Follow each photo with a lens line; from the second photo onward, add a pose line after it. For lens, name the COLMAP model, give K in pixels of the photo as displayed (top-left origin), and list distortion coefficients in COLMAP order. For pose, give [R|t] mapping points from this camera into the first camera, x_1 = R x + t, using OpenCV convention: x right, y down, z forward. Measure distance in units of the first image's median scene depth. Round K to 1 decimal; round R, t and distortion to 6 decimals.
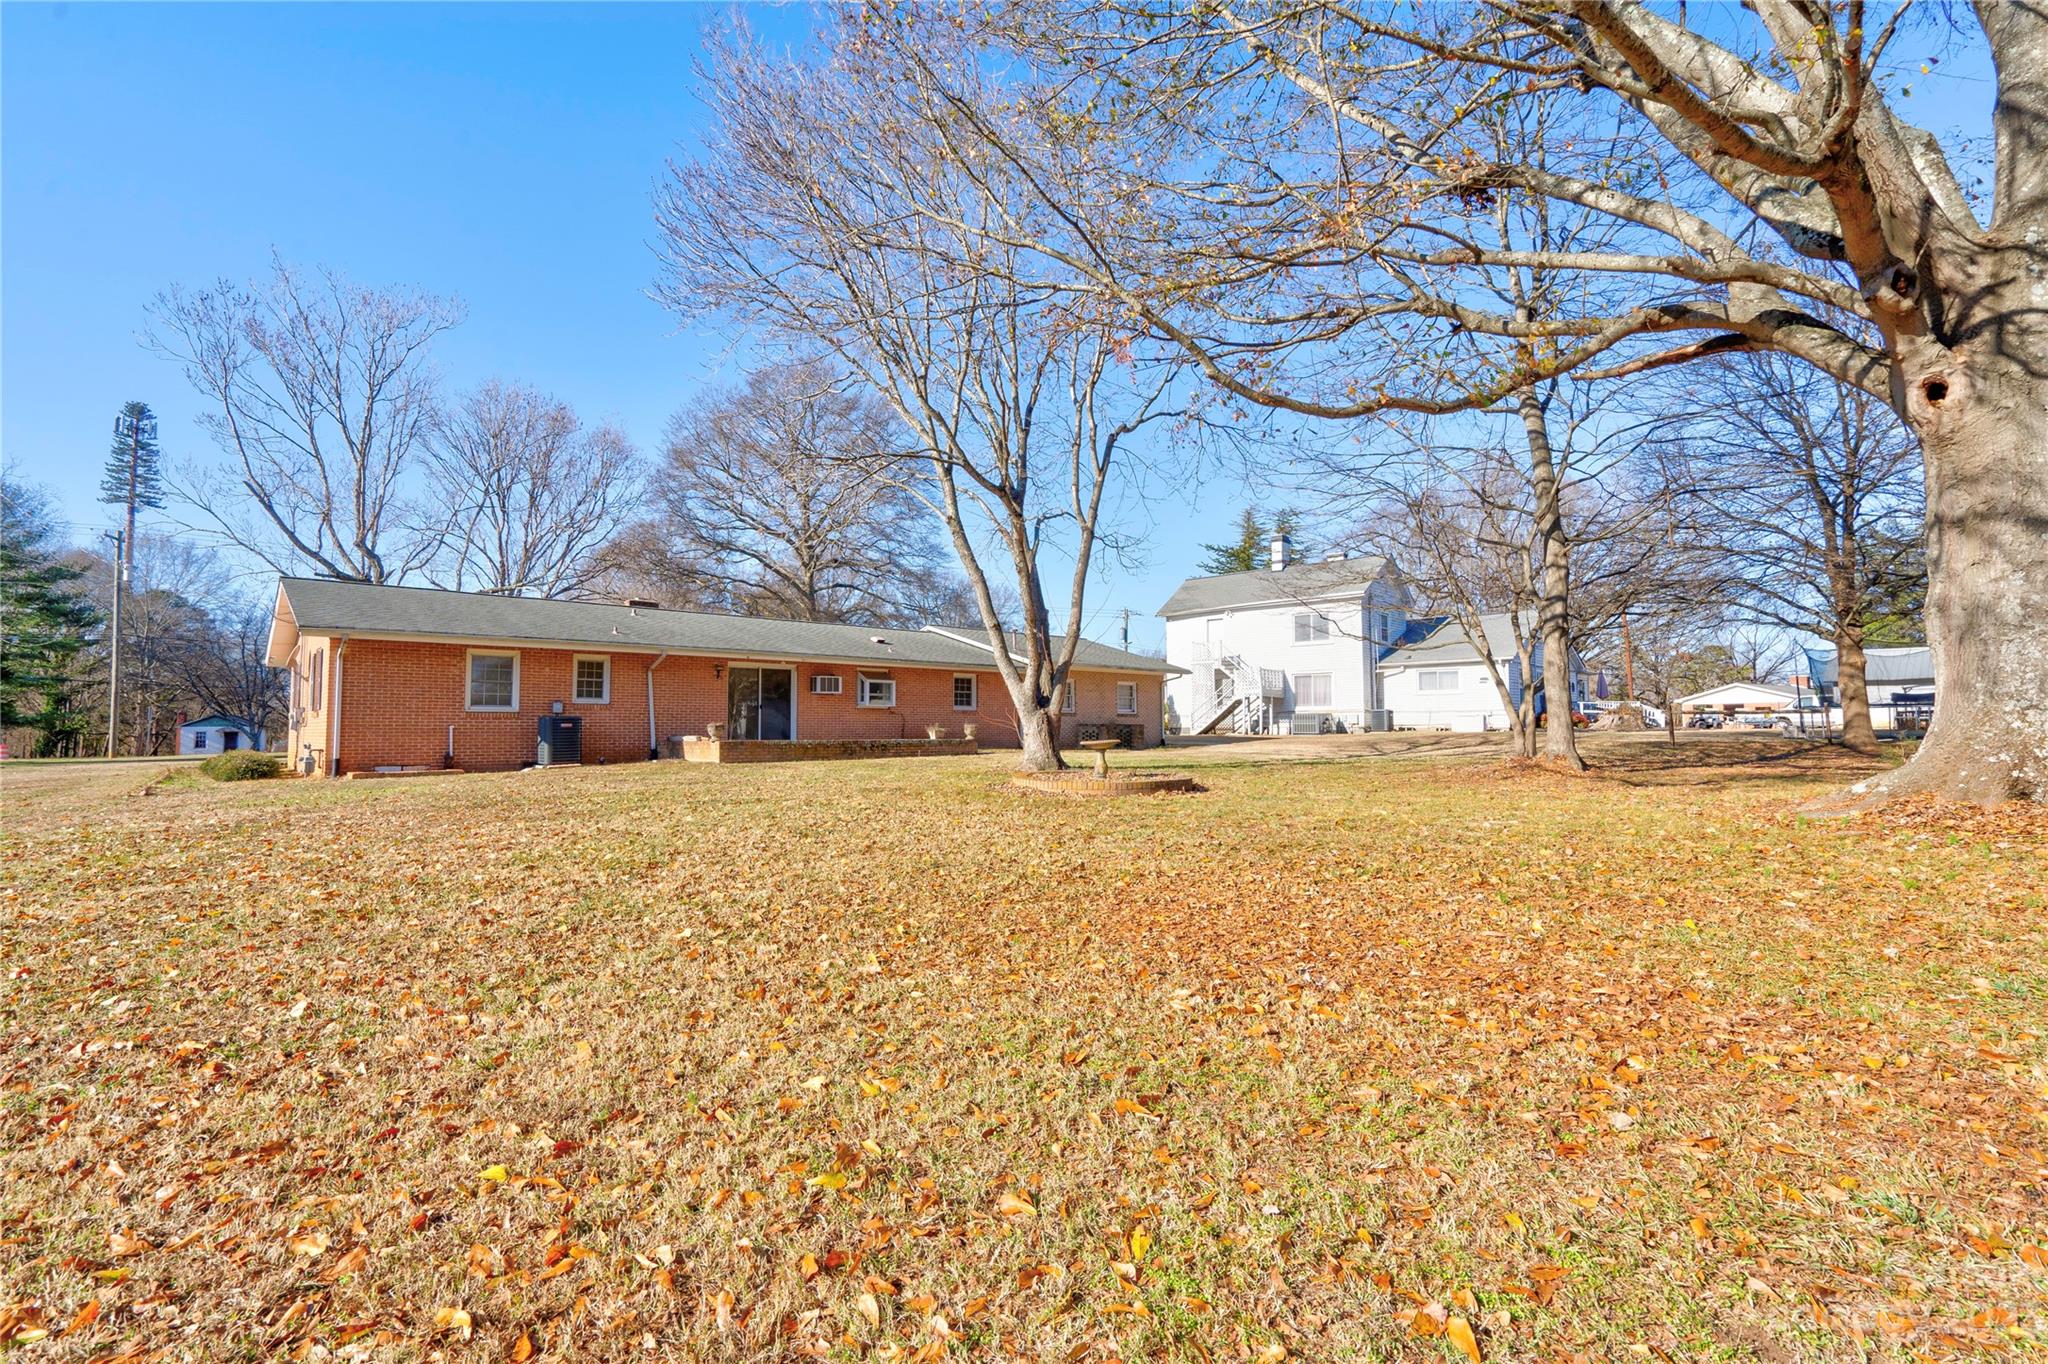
lens RADIAL K [[933.4, 0, 1024.3], [0, 933.4, 692.8], [0, 0, 1]] dist [-0.005970, 0.008399]
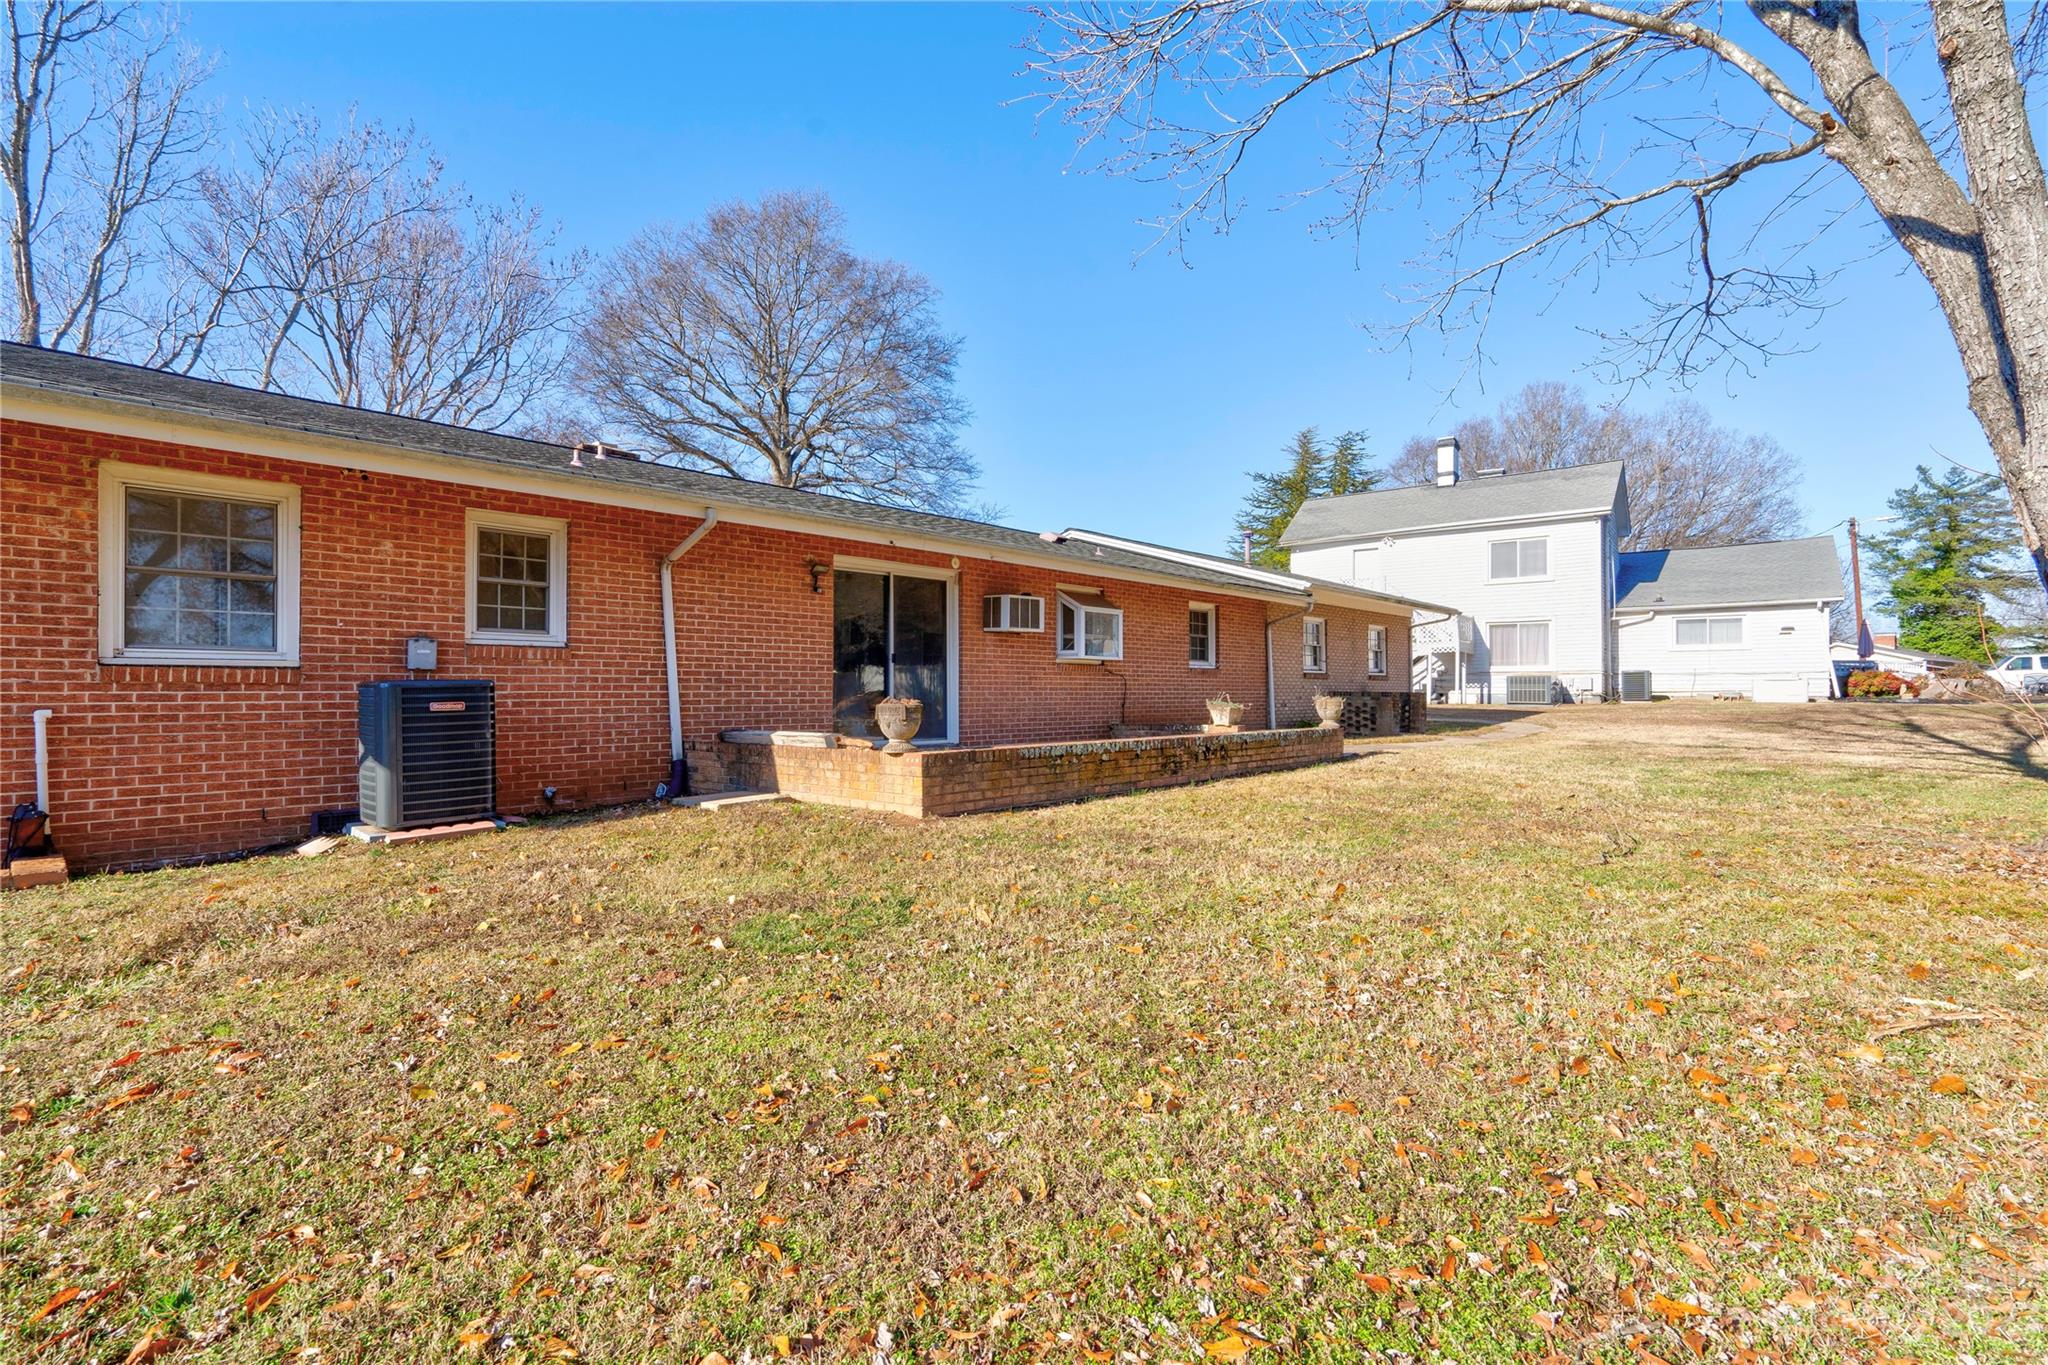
lens RADIAL K [[933.4, 0, 1022.4], [0, 933.4, 679.6], [0, 0, 1]] dist [-0.005970, 0.008399]
pose [[0.995999, 0.002779, 0.089325, -0.254517], [-0.005295, 0.999595, 0.027943, 0.012047], [-0.089212, -0.028304, 0.995610, 0.523891]]
